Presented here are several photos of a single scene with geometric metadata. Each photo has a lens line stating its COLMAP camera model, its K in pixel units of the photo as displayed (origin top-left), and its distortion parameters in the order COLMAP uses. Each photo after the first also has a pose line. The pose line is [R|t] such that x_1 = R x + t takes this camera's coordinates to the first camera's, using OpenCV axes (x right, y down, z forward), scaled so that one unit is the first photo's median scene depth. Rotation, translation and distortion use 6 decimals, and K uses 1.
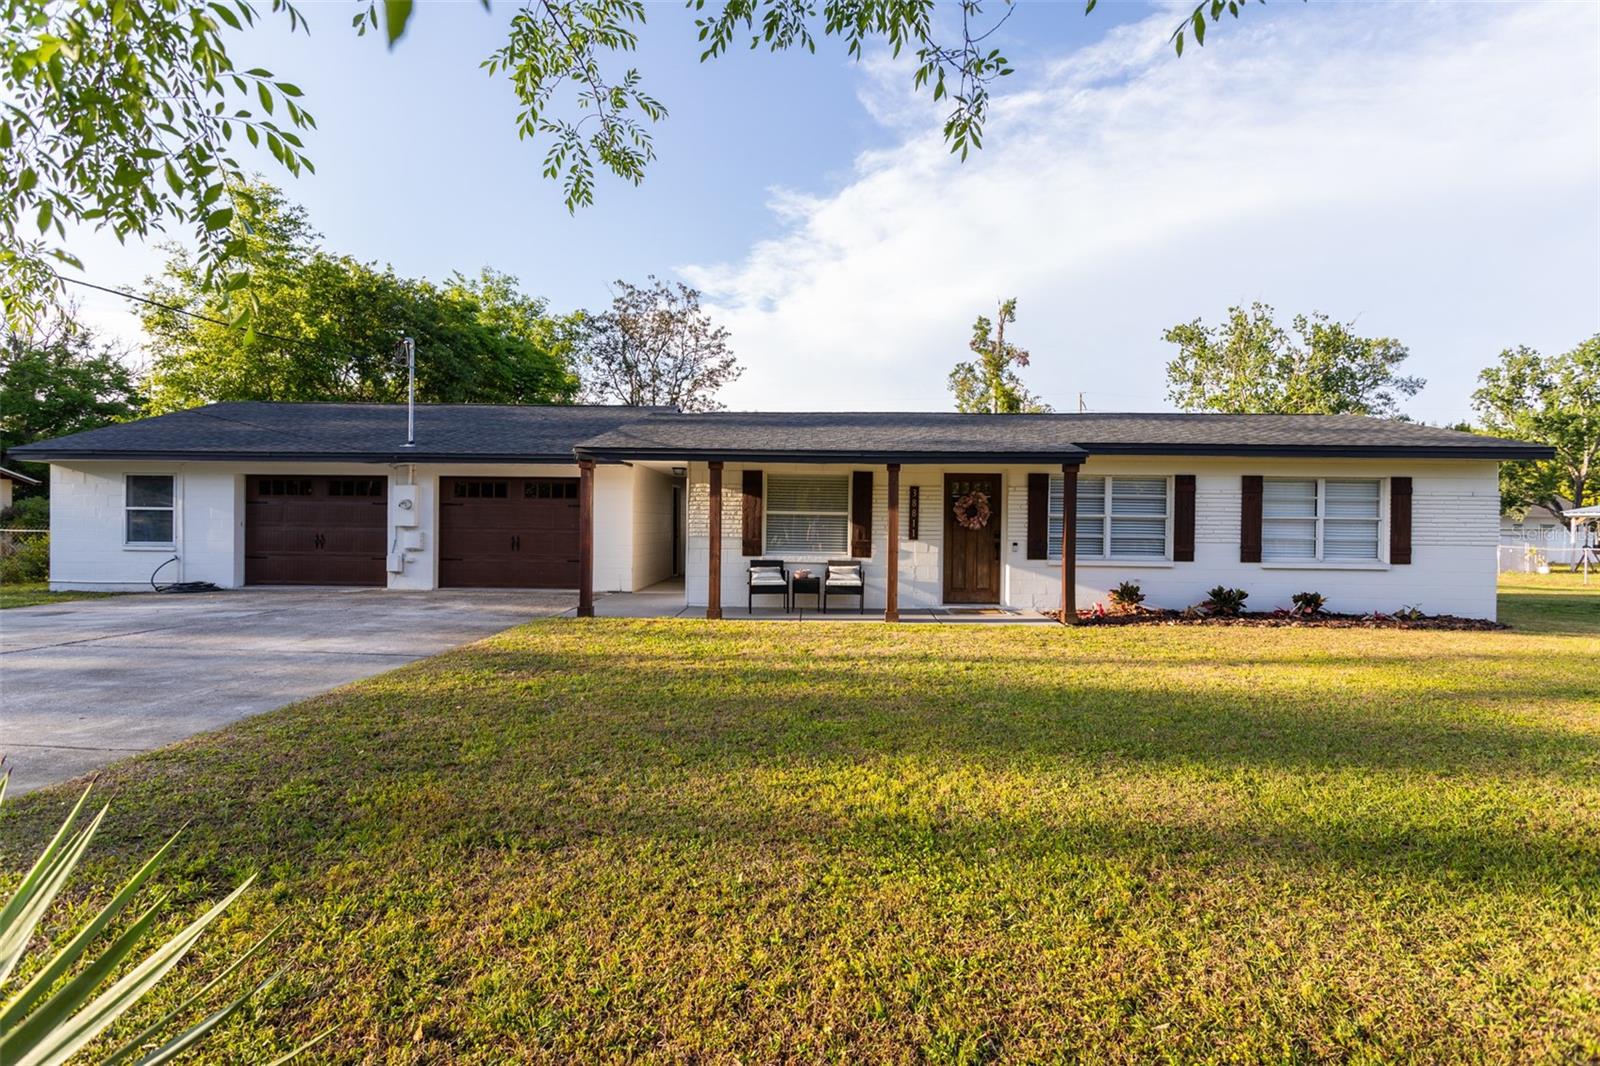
lens RADIAL K [[751.0, 0, 809.9], [0, 751.0, 528.7], [0, 0, 1]] dist [0.000546, 0.001219]
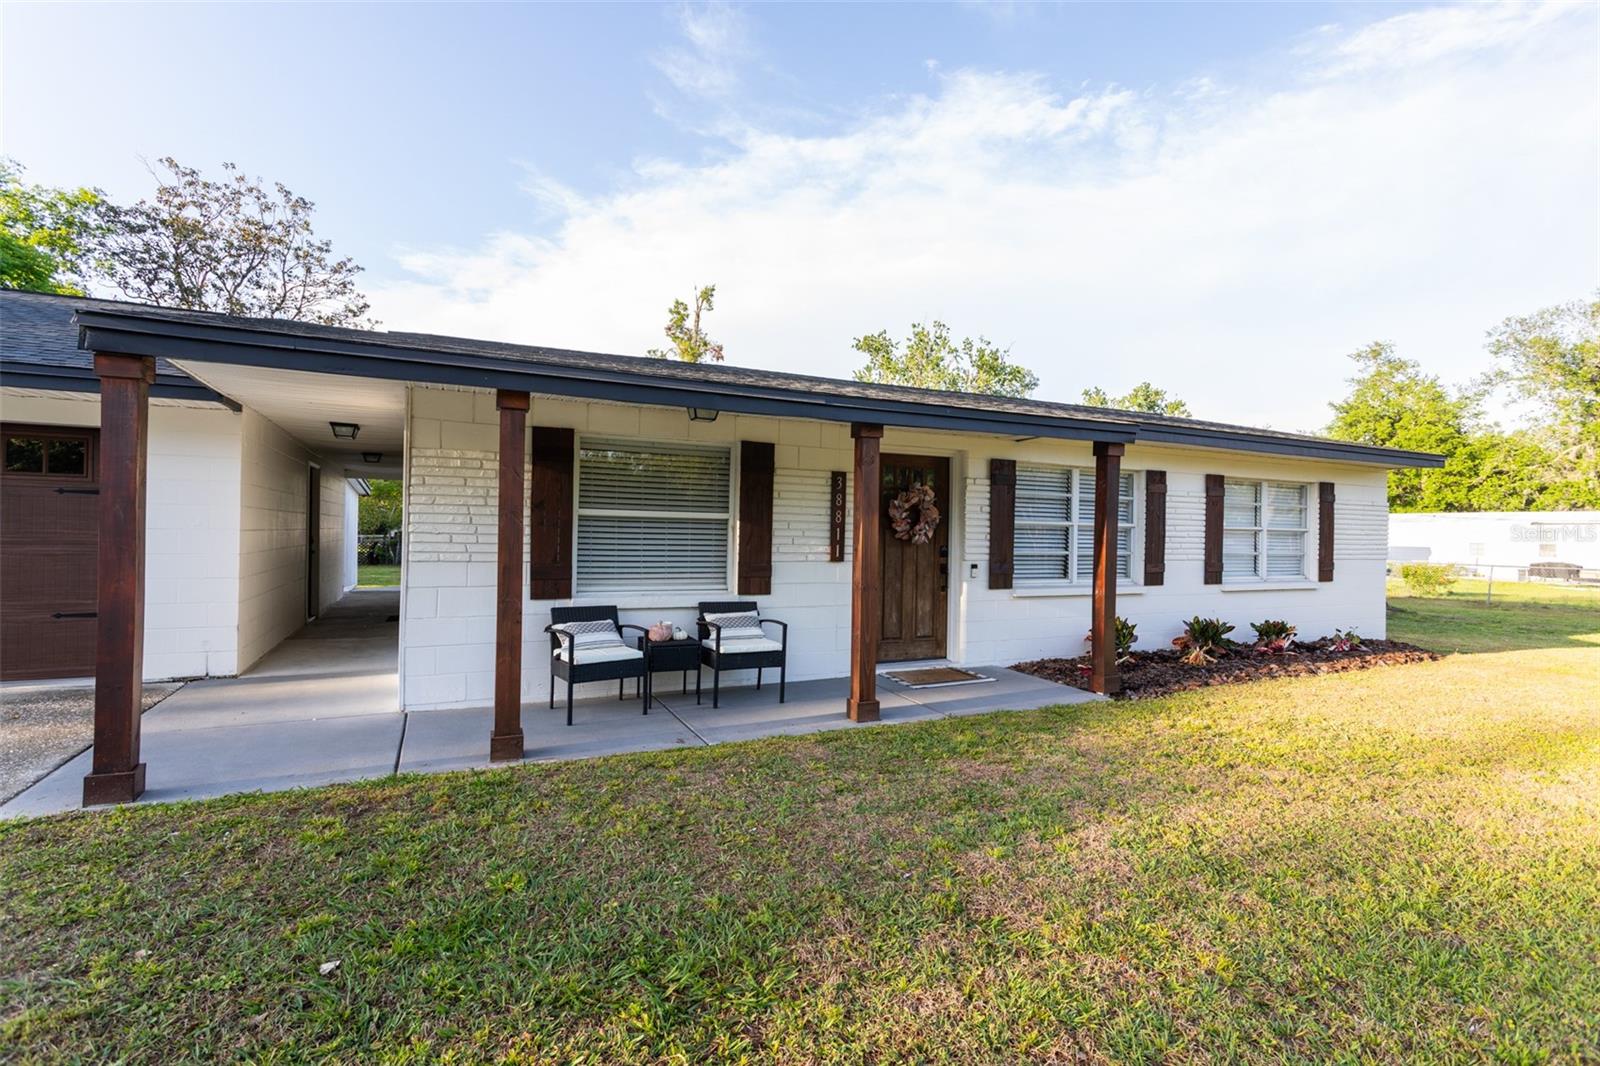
lens RADIAL K [[751.0, 0, 809.9], [0, 751.0, 528.7], [0, 0, 1]] dist [0.000546, 0.001219]
pose [[0.892160, 0.004570, 0.451697, -0.128351], [-0.002299, 0.999982, -0.005576, -0.006885], [-0.451714, 0.003937, 0.892154, 0.412858]]
